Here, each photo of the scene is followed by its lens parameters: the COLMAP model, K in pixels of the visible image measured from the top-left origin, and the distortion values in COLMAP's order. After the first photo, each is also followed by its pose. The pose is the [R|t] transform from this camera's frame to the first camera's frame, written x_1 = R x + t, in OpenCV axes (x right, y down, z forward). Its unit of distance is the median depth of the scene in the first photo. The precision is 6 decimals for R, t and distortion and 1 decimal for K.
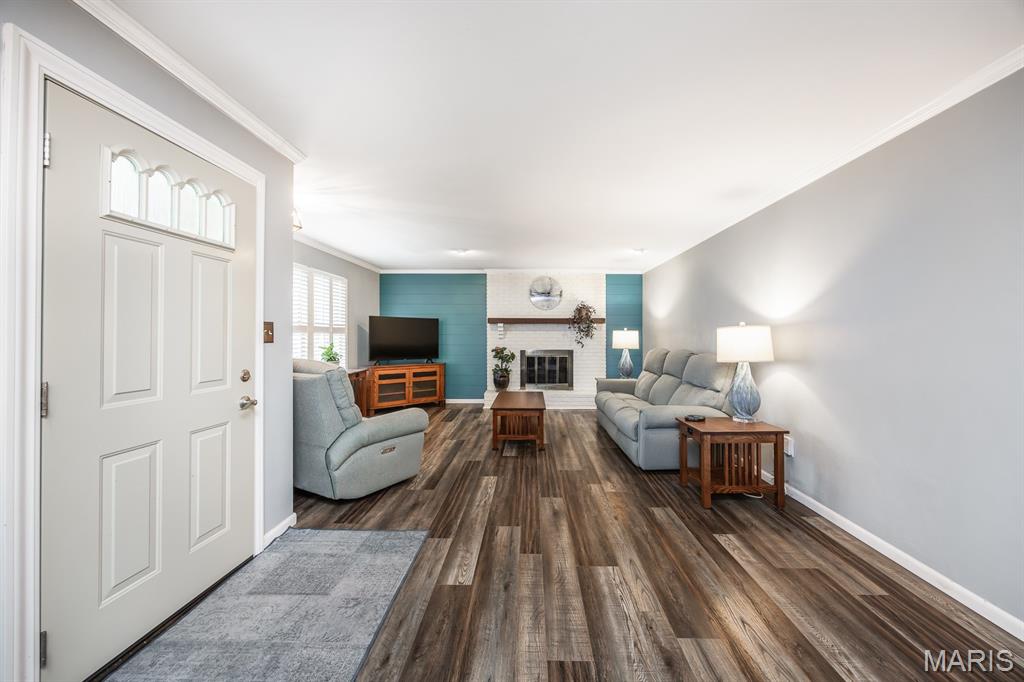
lens RADIAL K [[389.2, 0, 520.6], [0, 389.2, 333.9], [0, 0, 1]] dist [-0.002212, -0.000143]
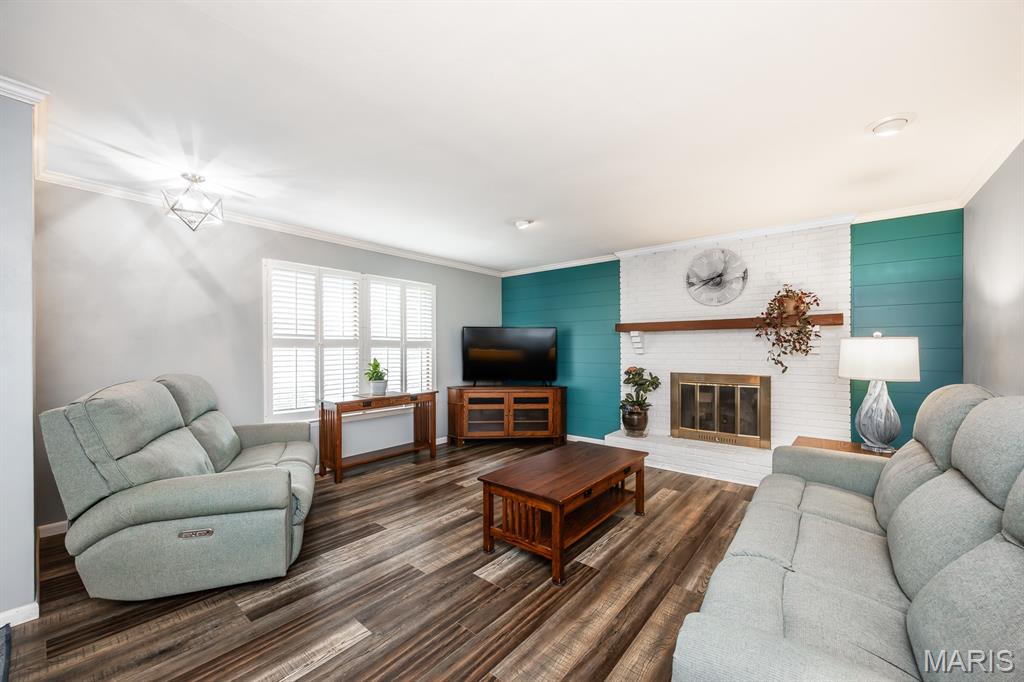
lens RADIAL K [[389.2, 0, 517.0], [0, 389.2, 349.7], [0, 0, 1]] dist [-0.002212, -0.000143]
pose [[0.786727, -0.003123, -0.617293, 0.197840], [0.004788, 0.999988, 0.001044, 0.002279], [0.617283, -0.003777, 0.786732, 0.364544]]
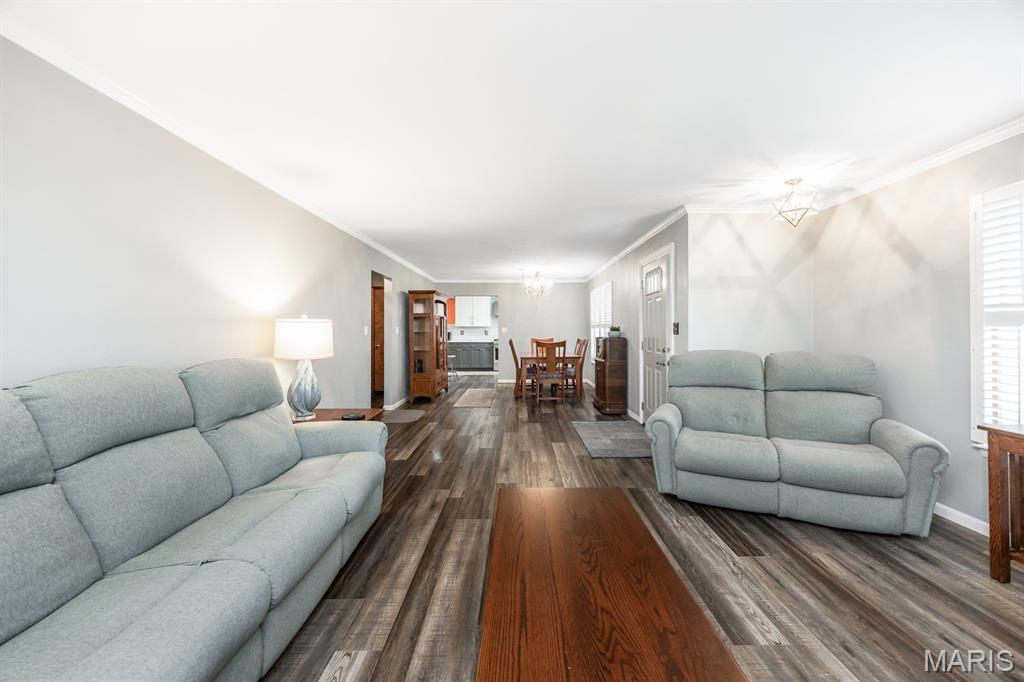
lens RADIAL K [[389.2, 0, 514.1], [0, 389.2, 334.9], [0, 0, 1]] dist [-0.002212, -0.000143]
pose [[-0.999847, -0.002752, -0.017251, 0.035036], [-0.002863, 0.999975, 0.006440, 0.005038], [0.017233, 0.006489, -0.999830, 0.900193]]
